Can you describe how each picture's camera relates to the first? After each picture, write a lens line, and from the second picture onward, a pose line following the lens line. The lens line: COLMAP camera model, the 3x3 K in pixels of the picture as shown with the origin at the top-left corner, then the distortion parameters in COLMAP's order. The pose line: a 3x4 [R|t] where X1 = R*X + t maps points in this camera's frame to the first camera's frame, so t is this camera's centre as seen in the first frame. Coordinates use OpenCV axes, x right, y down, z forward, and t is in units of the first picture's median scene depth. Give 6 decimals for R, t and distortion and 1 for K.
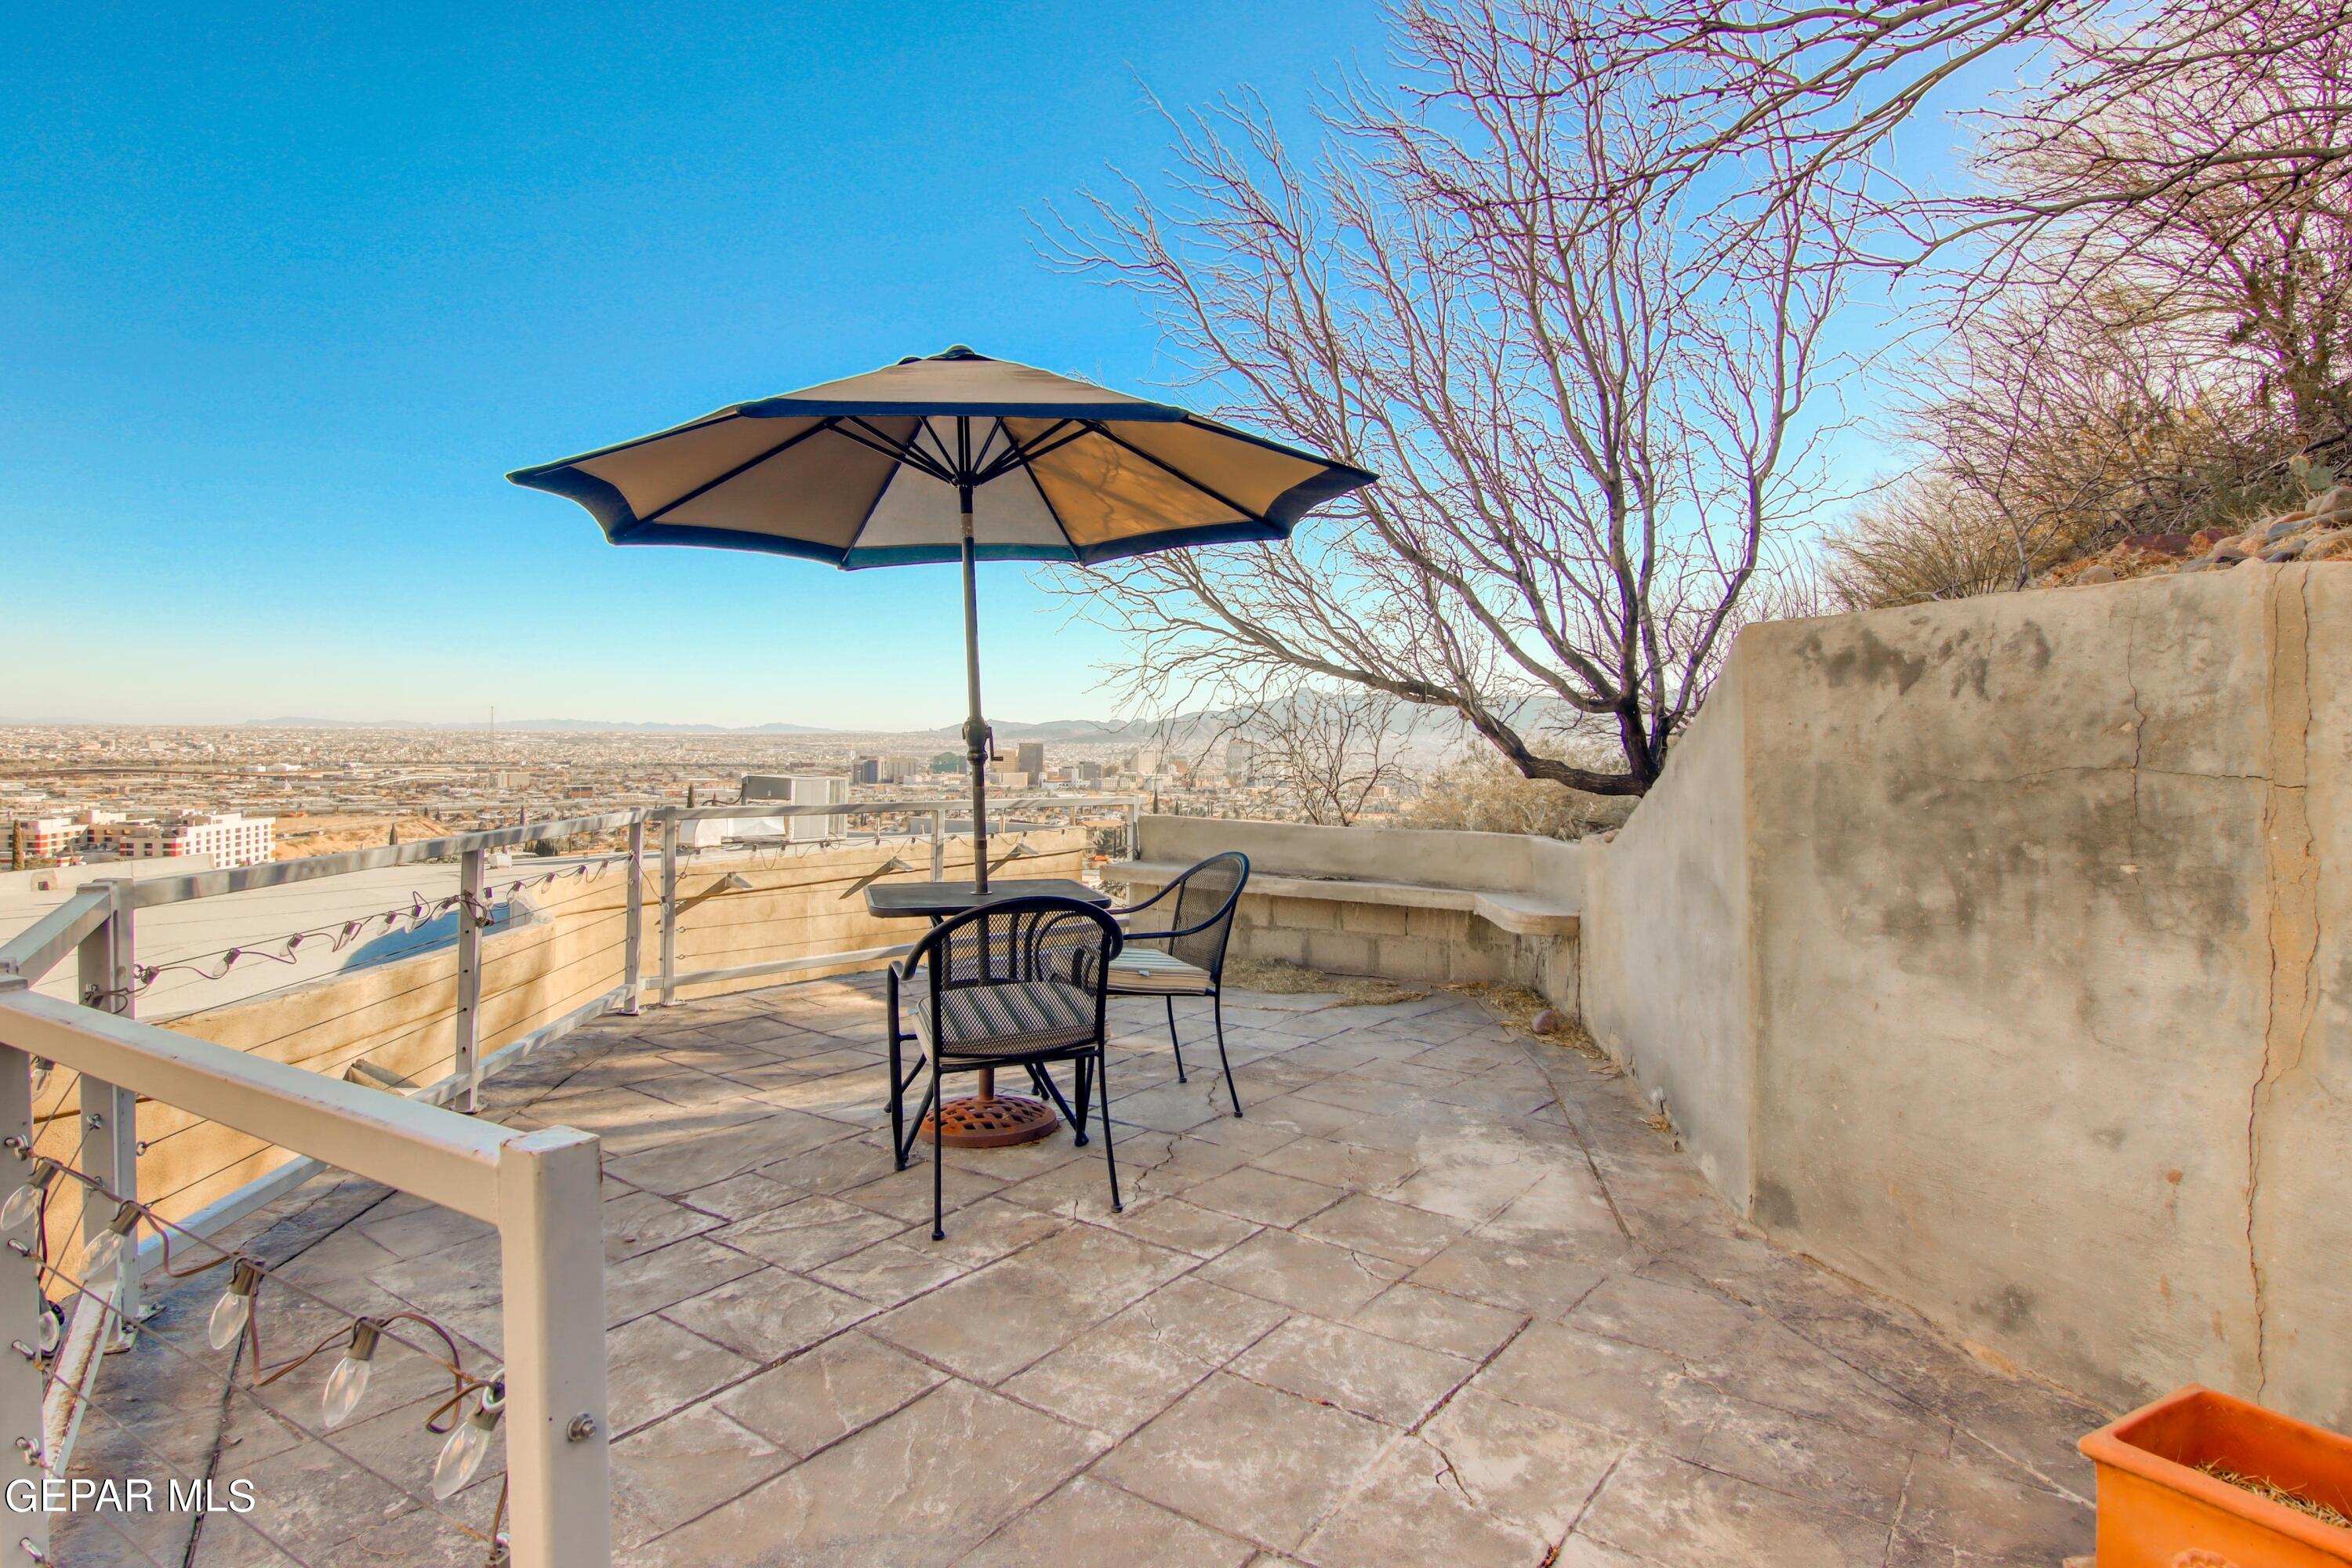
lens RADIAL K [[1228.4, 0, 1161.9], [0, 1228.4, 775.6], [0, 0, 1]] dist [-0.002395, -0.011798]
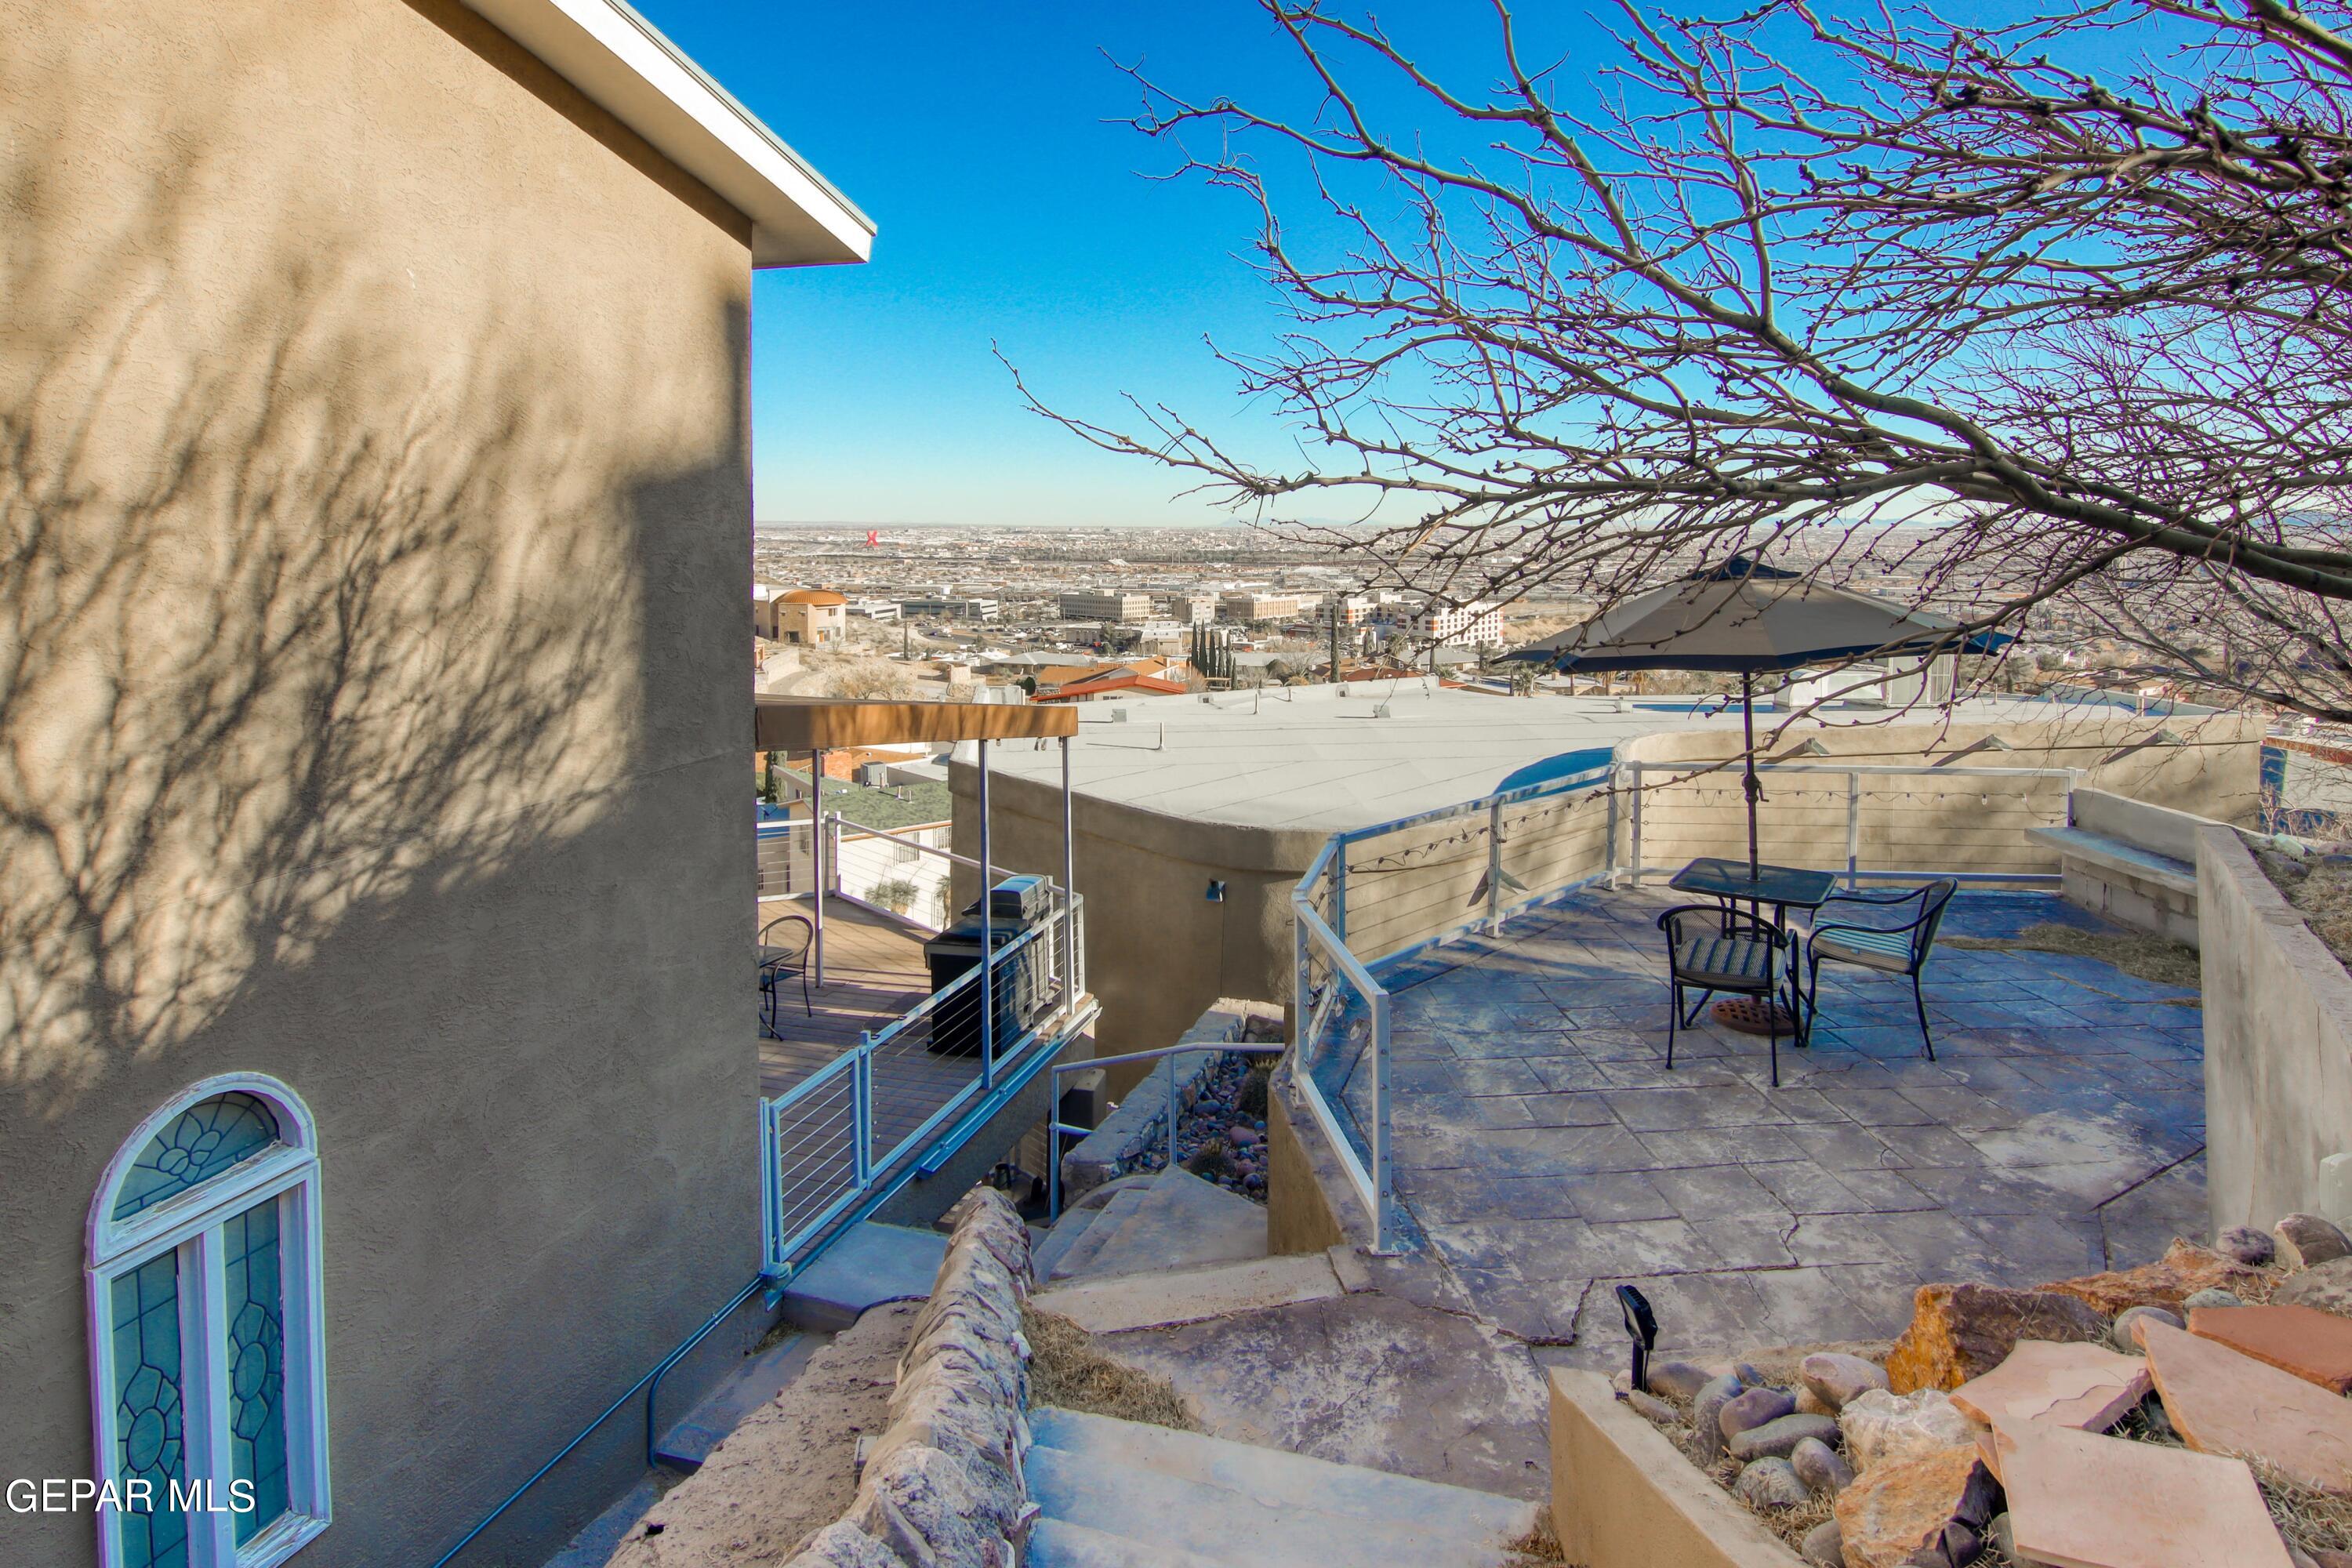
lens RADIAL K [[1228.4, 0, 1171.8], [0, 1228.4, 783.6], [0, 0, 1]] dist [-0.002395, -0.011798]
pose [[0.632406, 0.128760, -0.763861, 0.704891], [0.002737, 0.985711, 0.168423, -0.365004], [0.774632, -0.108602, 0.623018, -0.701801]]
